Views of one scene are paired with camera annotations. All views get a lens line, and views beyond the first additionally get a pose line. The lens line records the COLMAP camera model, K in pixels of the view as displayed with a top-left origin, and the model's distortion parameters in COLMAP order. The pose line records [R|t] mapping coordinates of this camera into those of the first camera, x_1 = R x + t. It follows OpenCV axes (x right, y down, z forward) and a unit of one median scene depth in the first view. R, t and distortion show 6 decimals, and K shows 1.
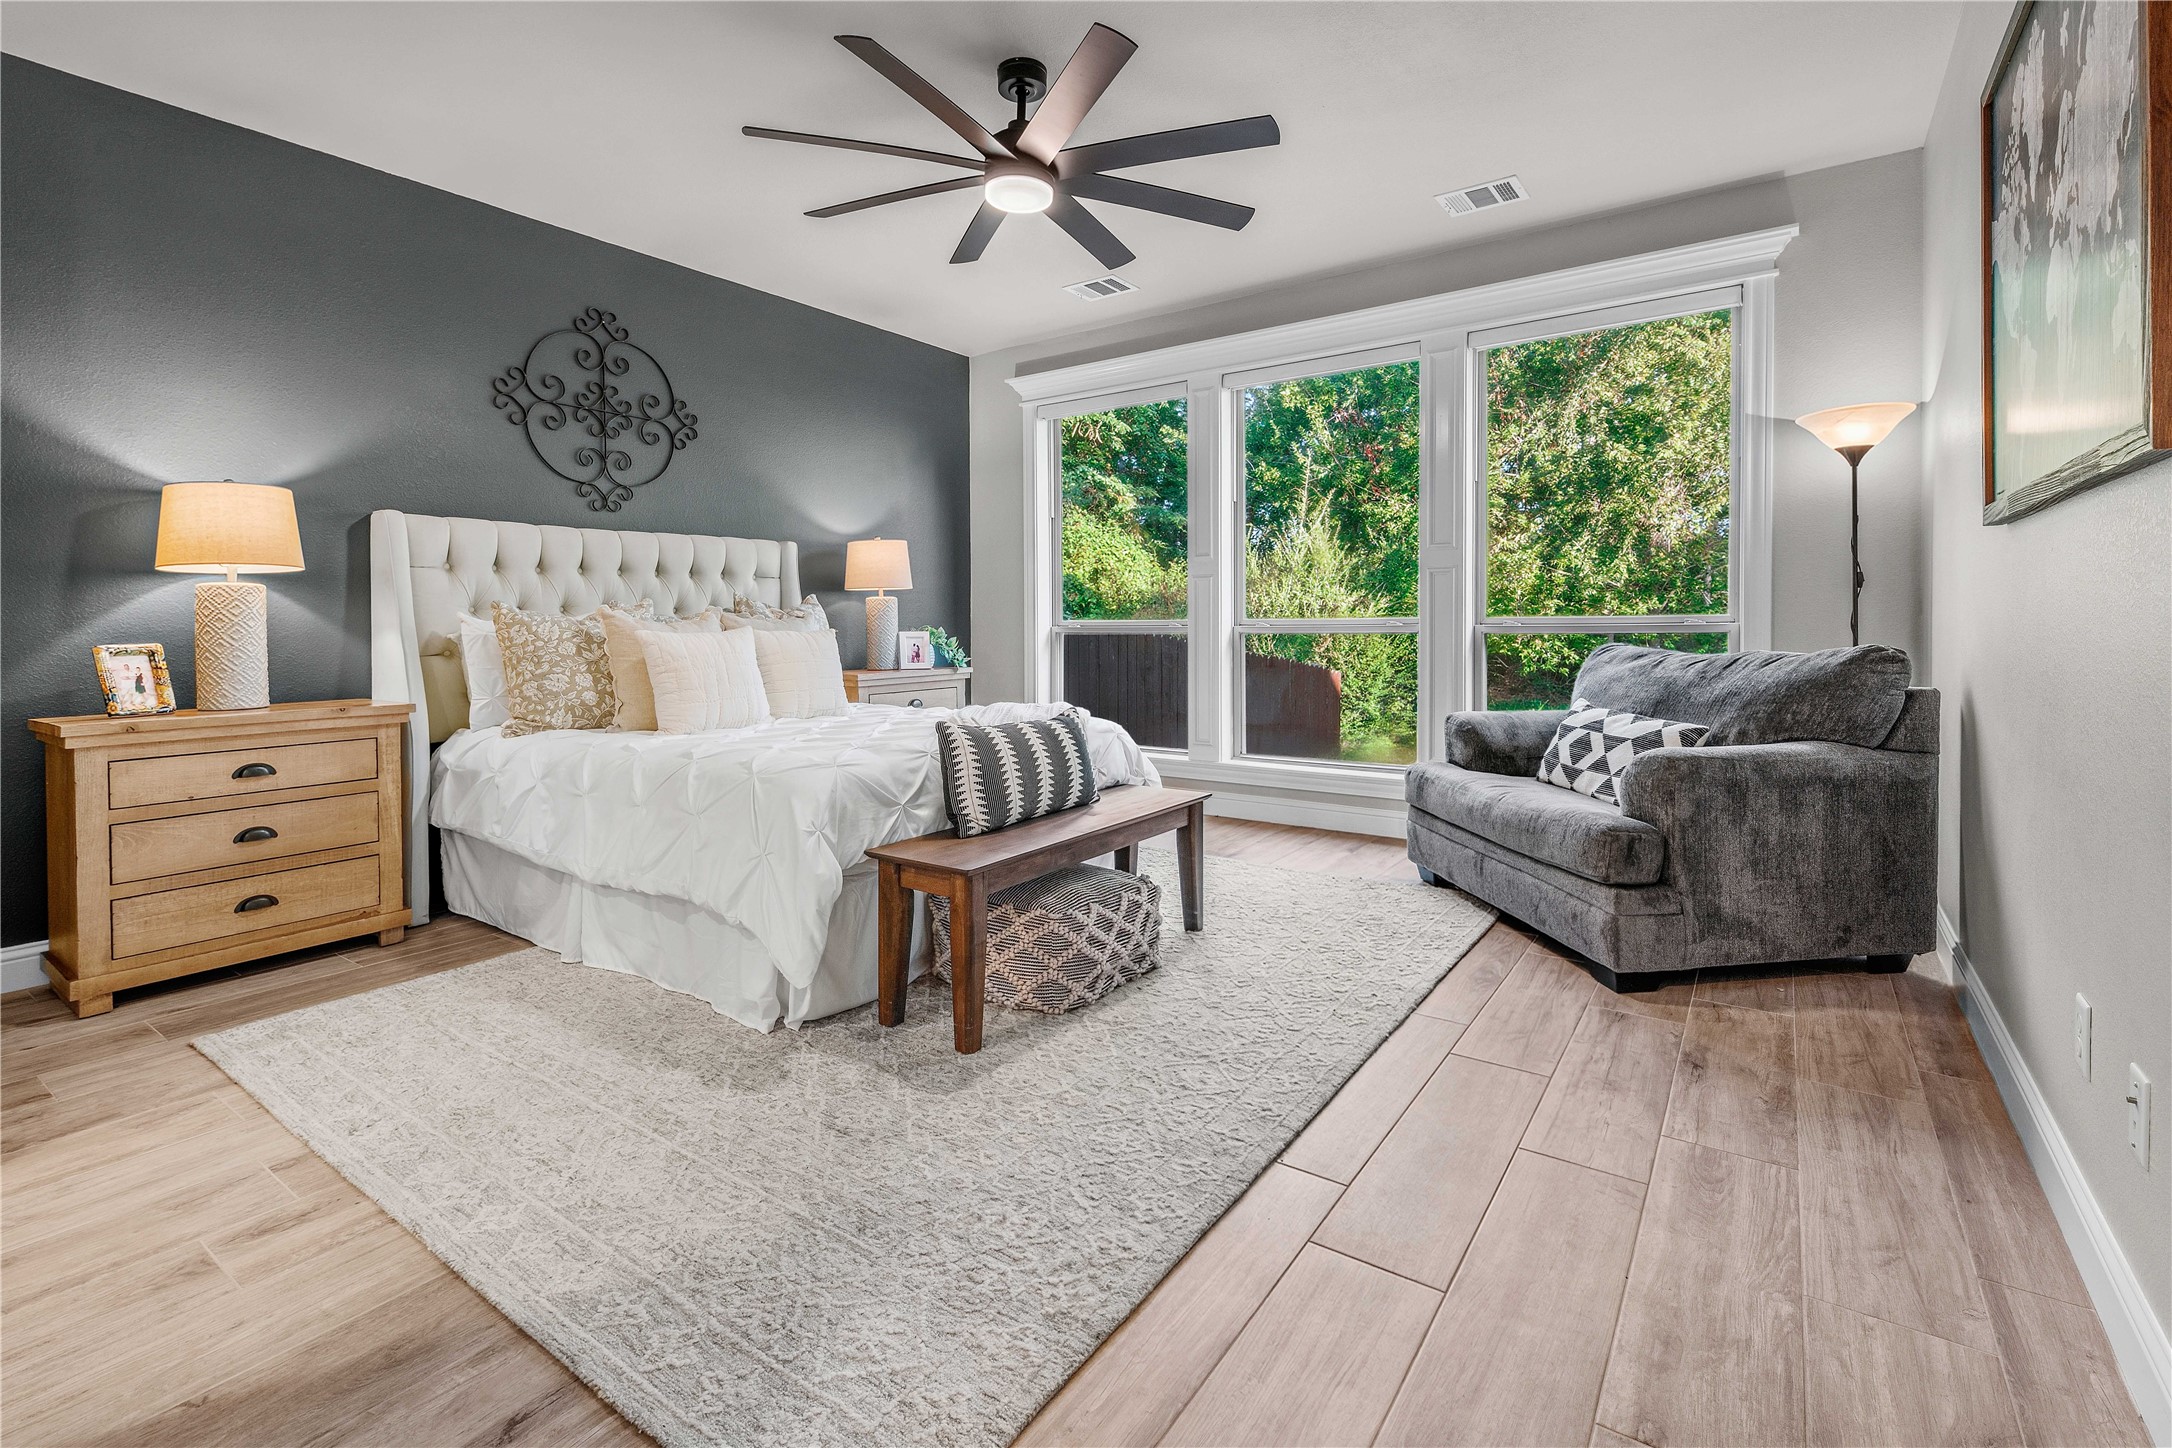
lens RADIAL K [[983.9, 0, 1084.1], [0, 983.9, 620.7], [0, 0, 1]] dist [0.016570, -0.007042]
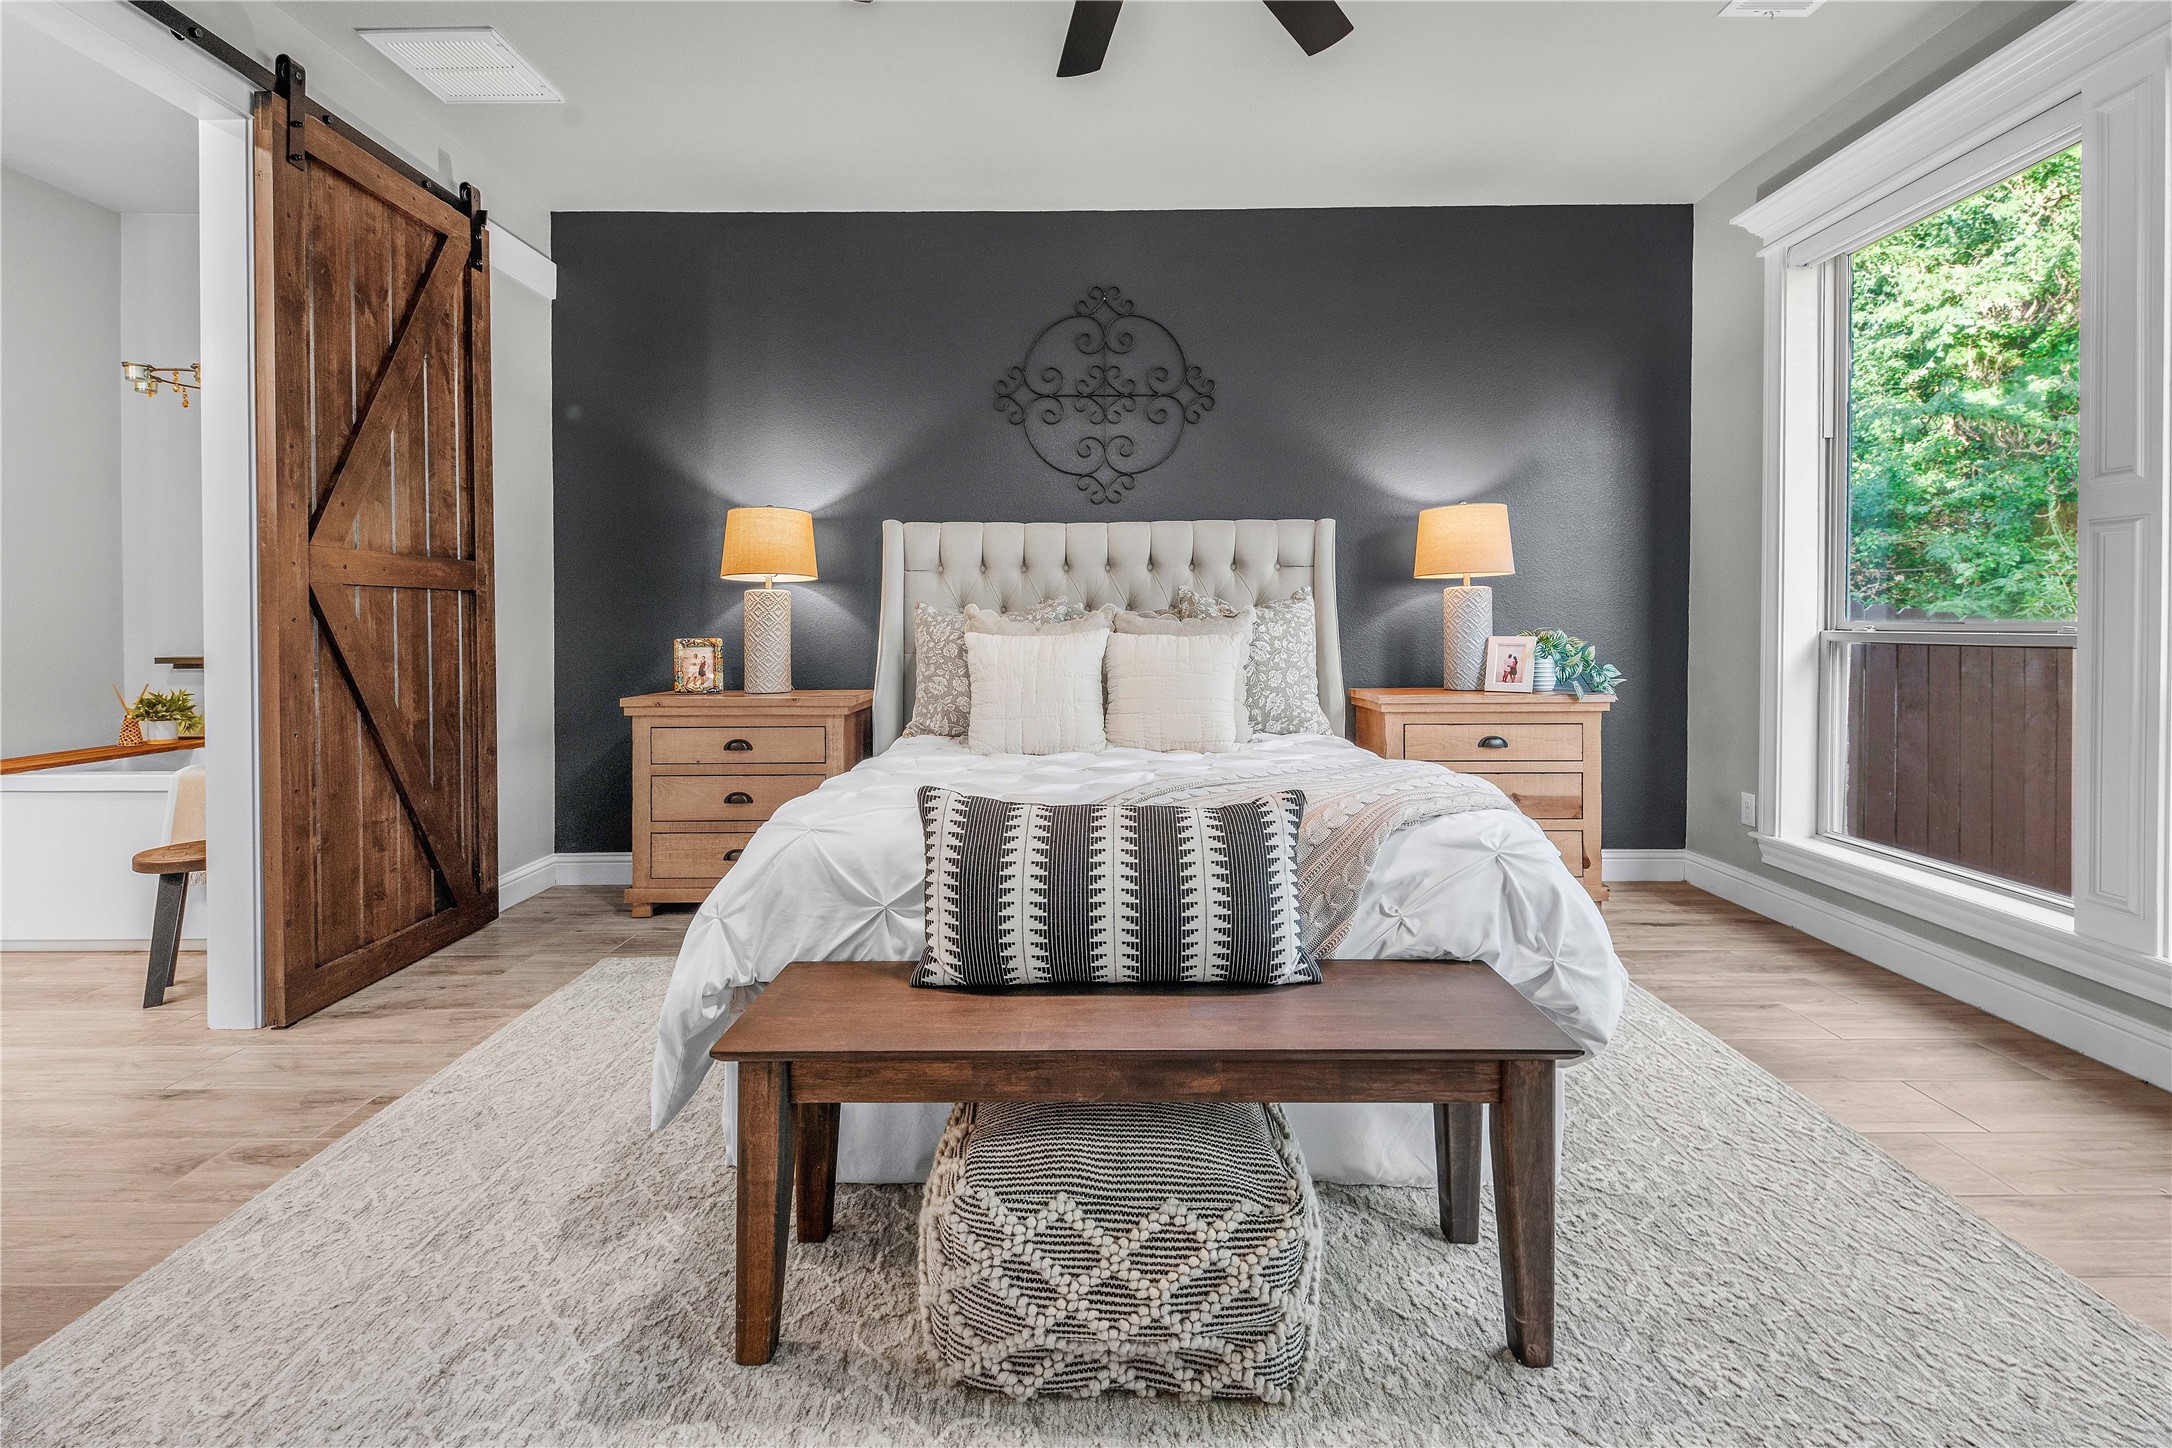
lens RADIAL K [[983.9, 0, 1084.1], [0, 983.9, 620.7], [0, 0, 1]] dist [0.016570, -0.007042]
pose [[0.572466, 0.003477, -0.819921, 0.348263], [0.000337, 0.999990, 0.004475, -0.004844], [0.819928, -0.002838, 0.572459, 0.595030]]
